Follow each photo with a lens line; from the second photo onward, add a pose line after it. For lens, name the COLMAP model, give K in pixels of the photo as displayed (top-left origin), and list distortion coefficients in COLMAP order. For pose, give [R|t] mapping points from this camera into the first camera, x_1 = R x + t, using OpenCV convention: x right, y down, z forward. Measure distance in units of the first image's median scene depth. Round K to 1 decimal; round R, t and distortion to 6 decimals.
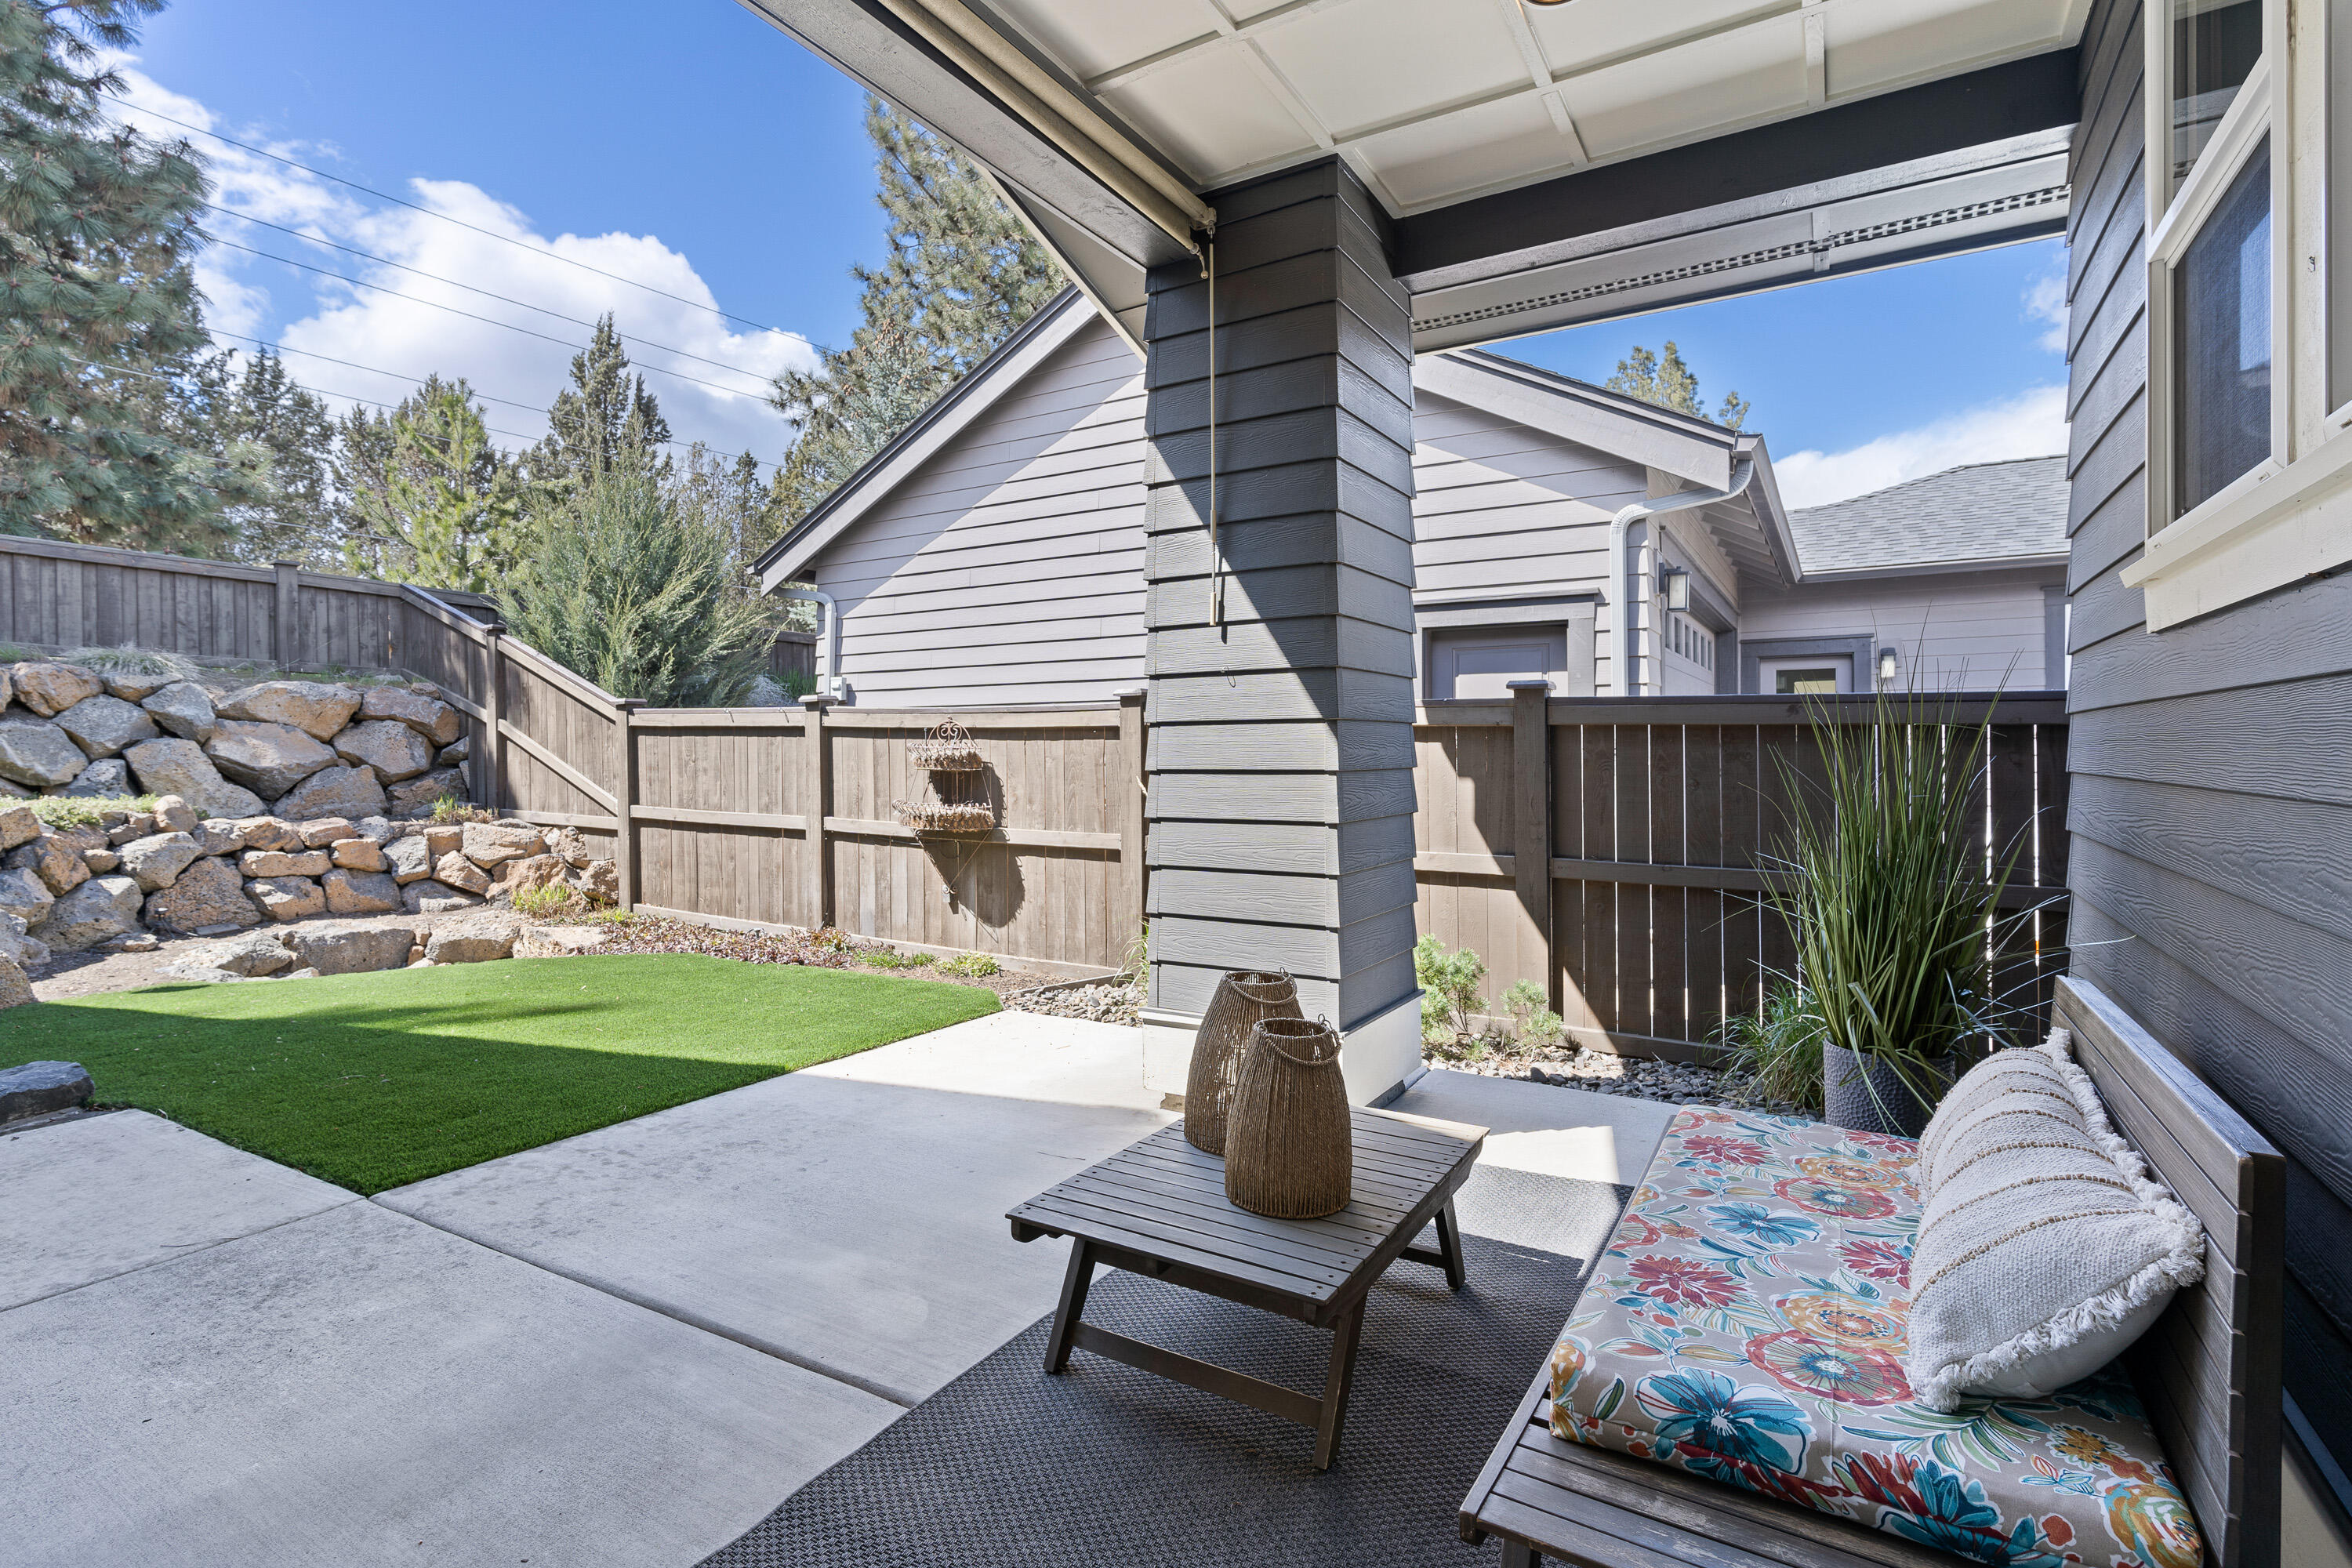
lens RADIAL K [[1107.4, 0, 1176.0], [0, 1107.4, 784.0], [0, 0, 1]] dist [0.000387, 0.000408]
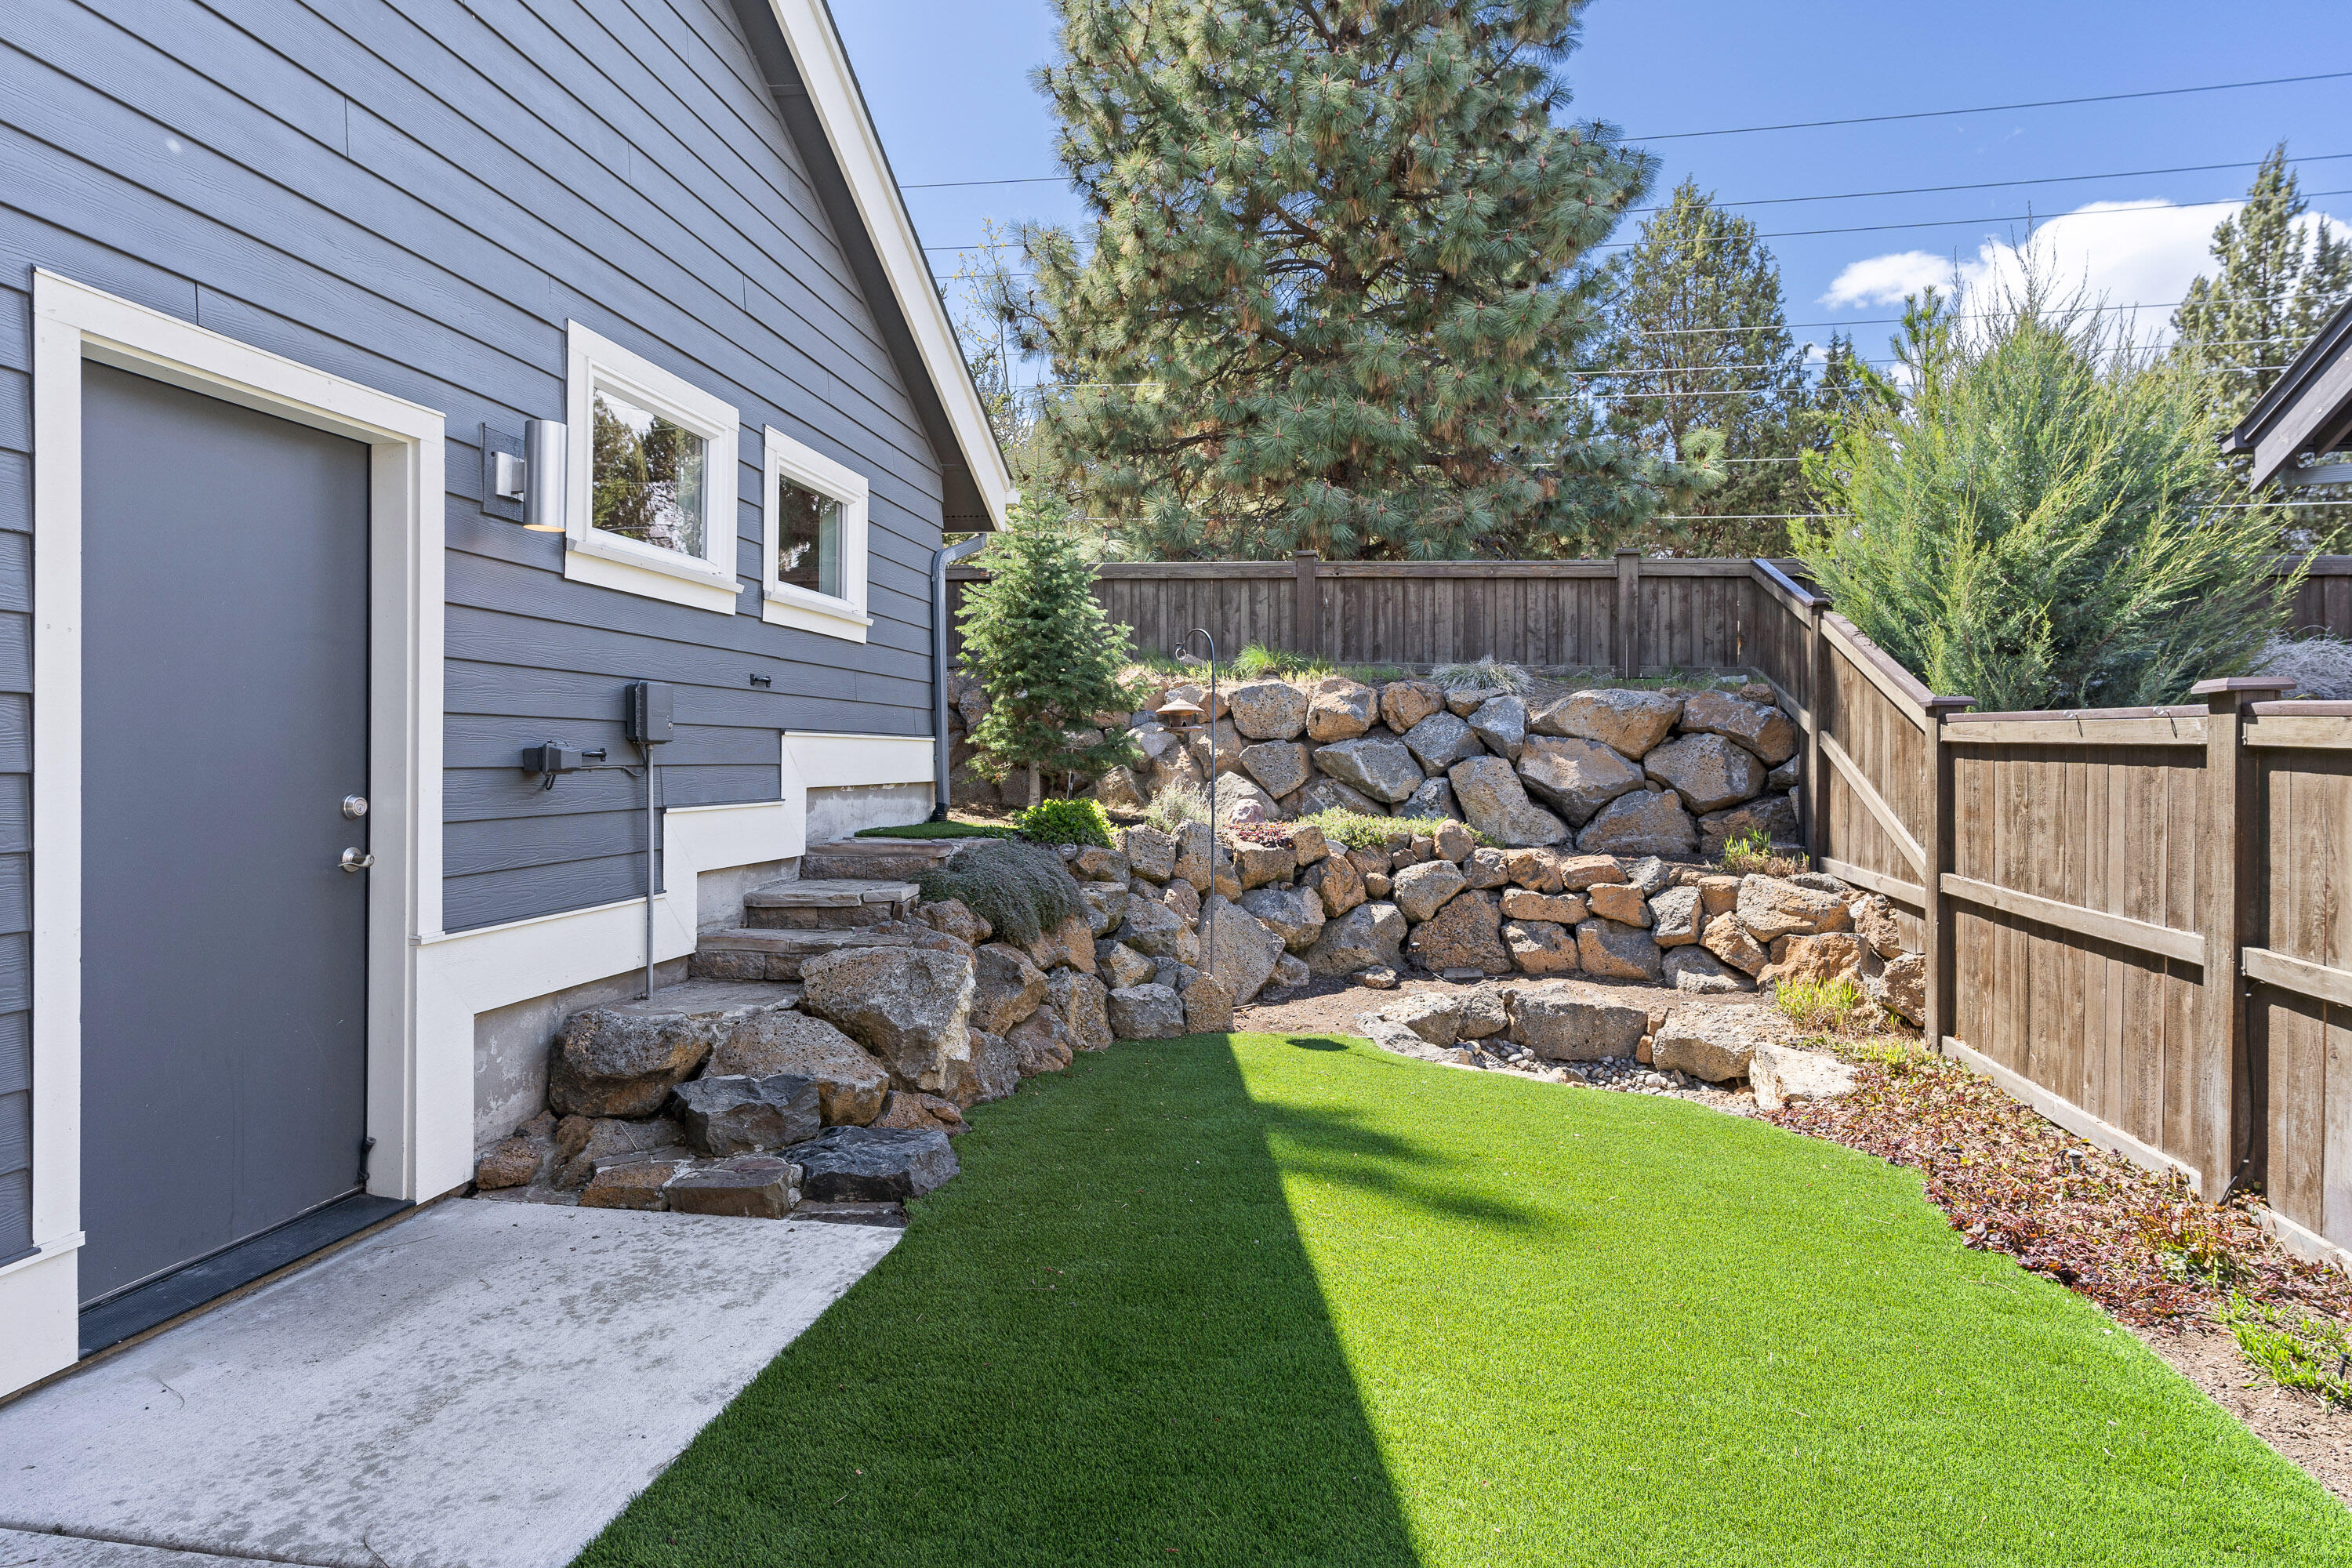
lens RADIAL K [[1292.8, 0, 1176.0], [0, 1292.8, 784.0], [0, 0, 1]] dist [-0.004862, 0.000860]
pose [[0.373348, 0.028136, -0.927264, 0.003792], [-0.037411, 0.999184, 0.015255, -0.024083], [0.926937, 0.028994, 0.374096, 0.344386]]
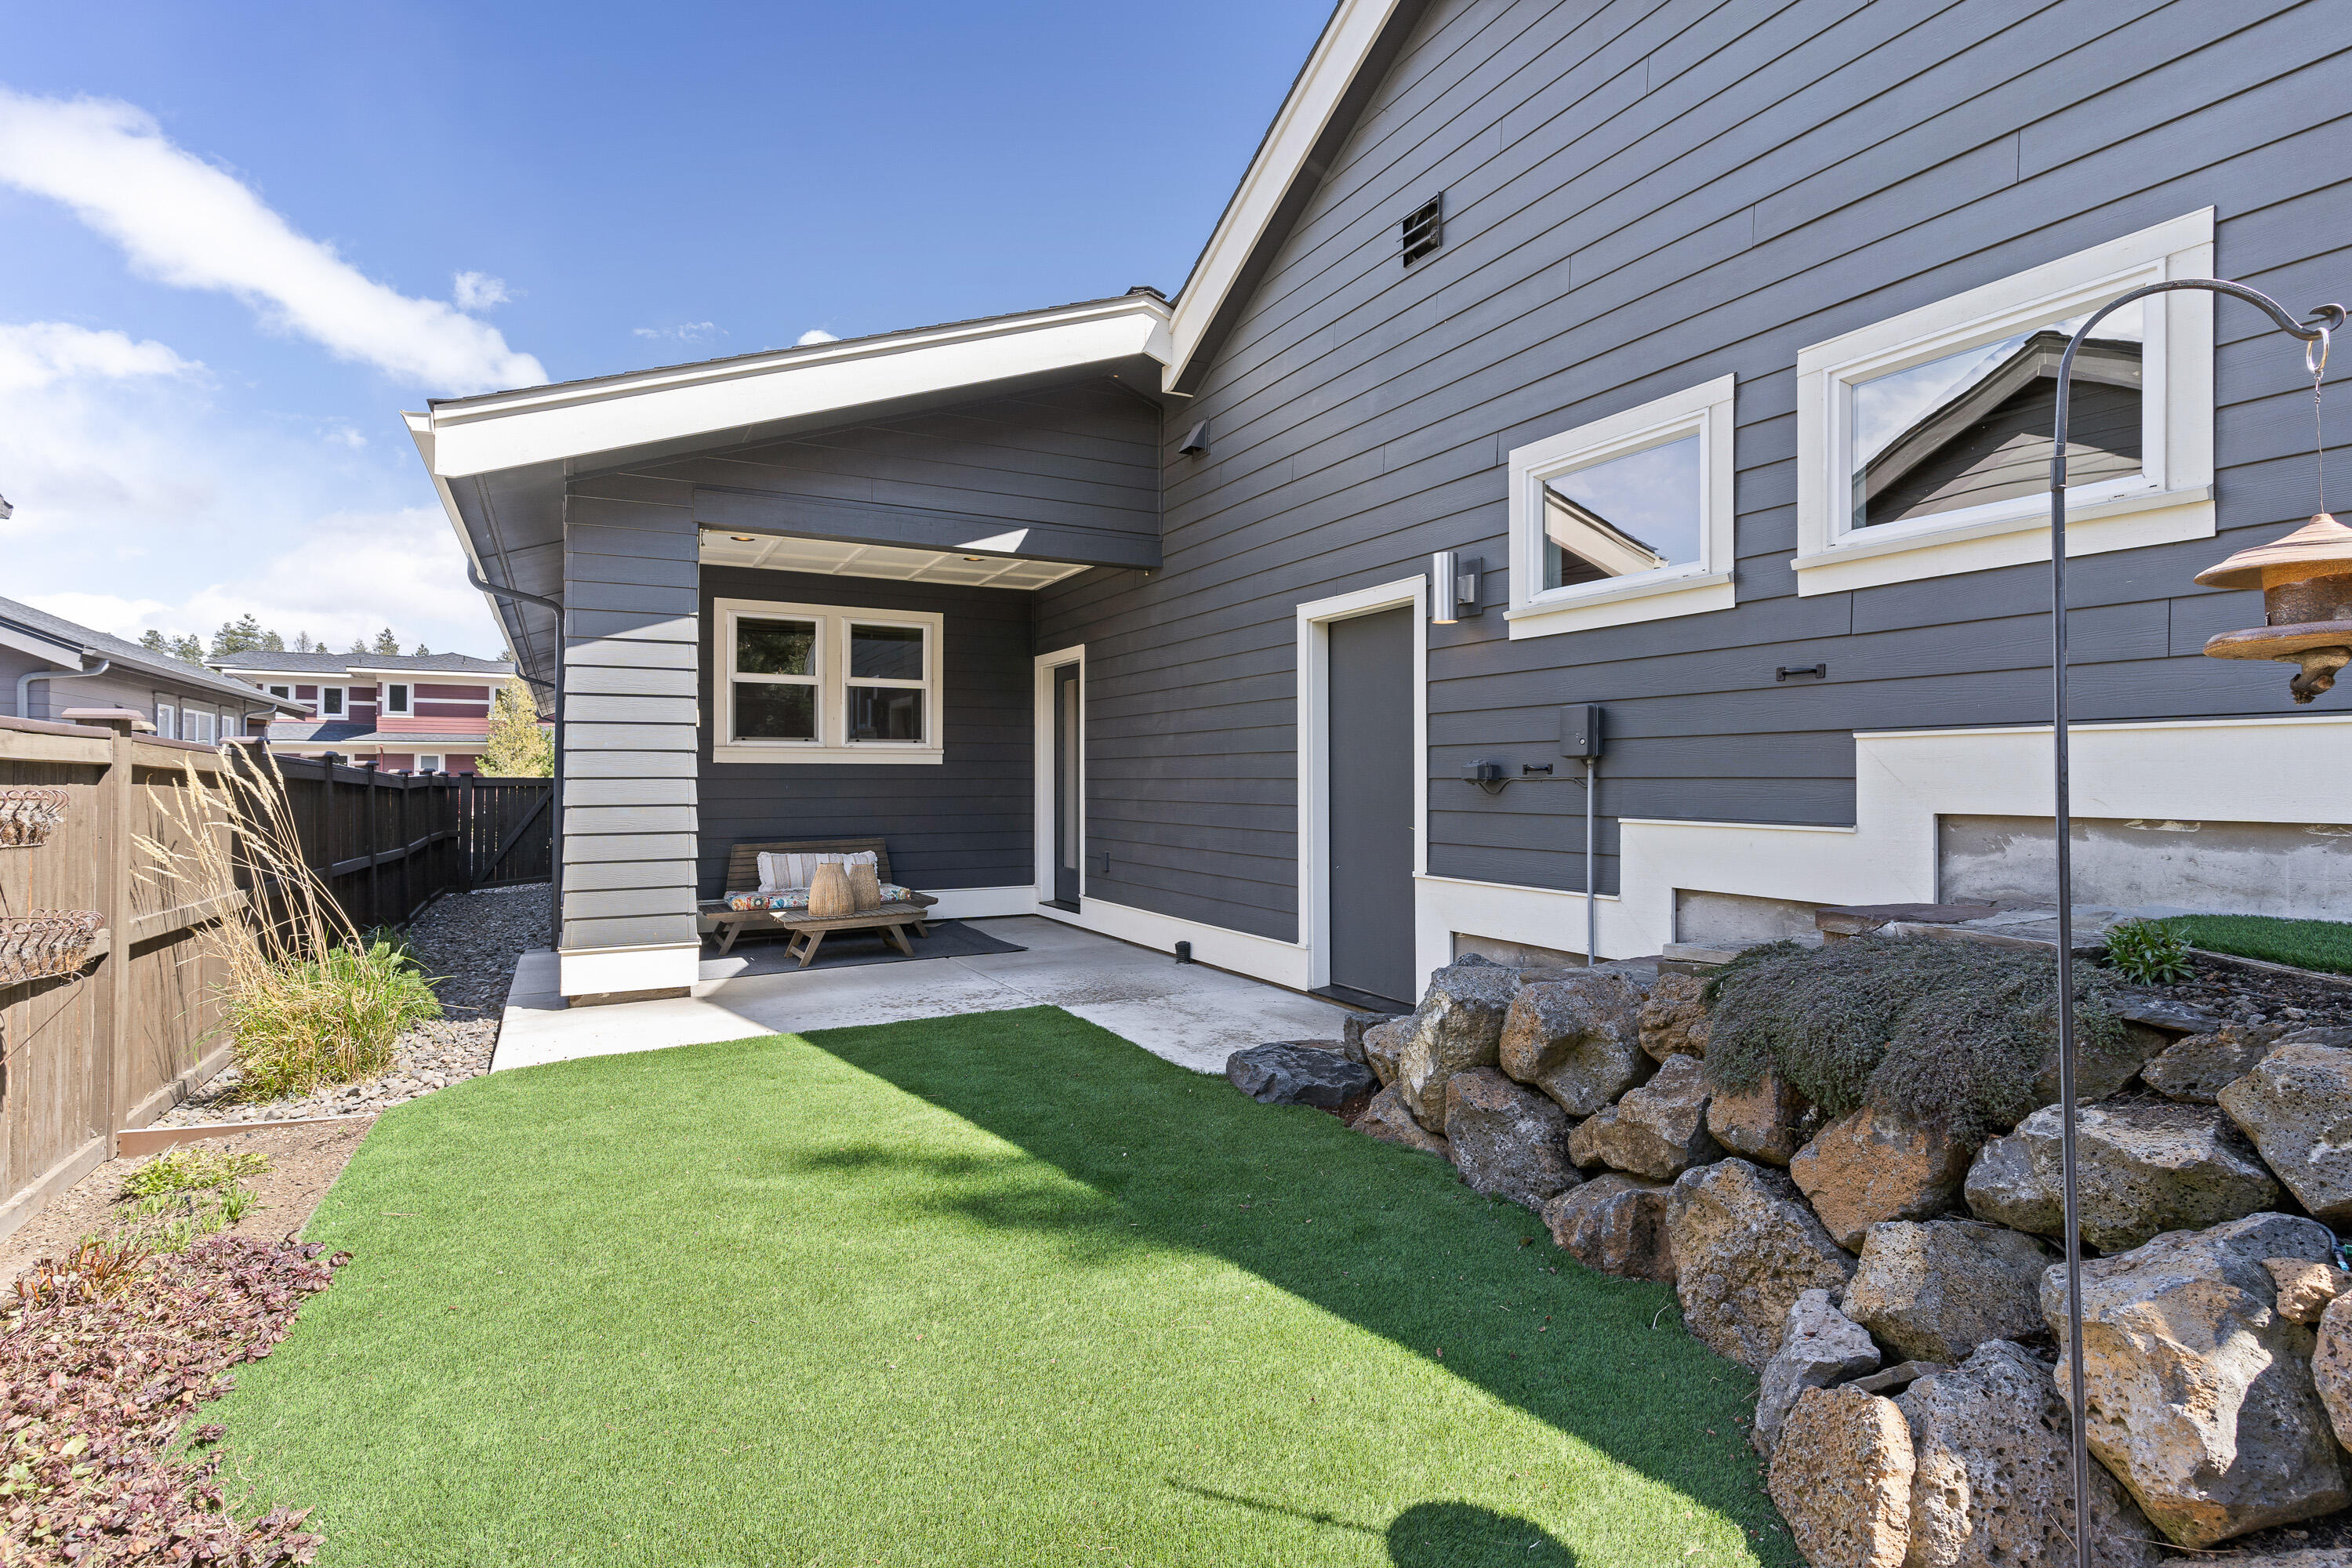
lens RADIAL K [[1107.4, 0, 1176.0], [0, 1107.4, 784.0], [0, 0, 1]] dist [0.000387, 0.000408]
pose [[-0.863364, 0.001728, 0.504579, -1.141065], [0.018112, 0.999456, 0.027568, -0.034453], [-0.504257, 0.032941, -0.862925, 1.269948]]
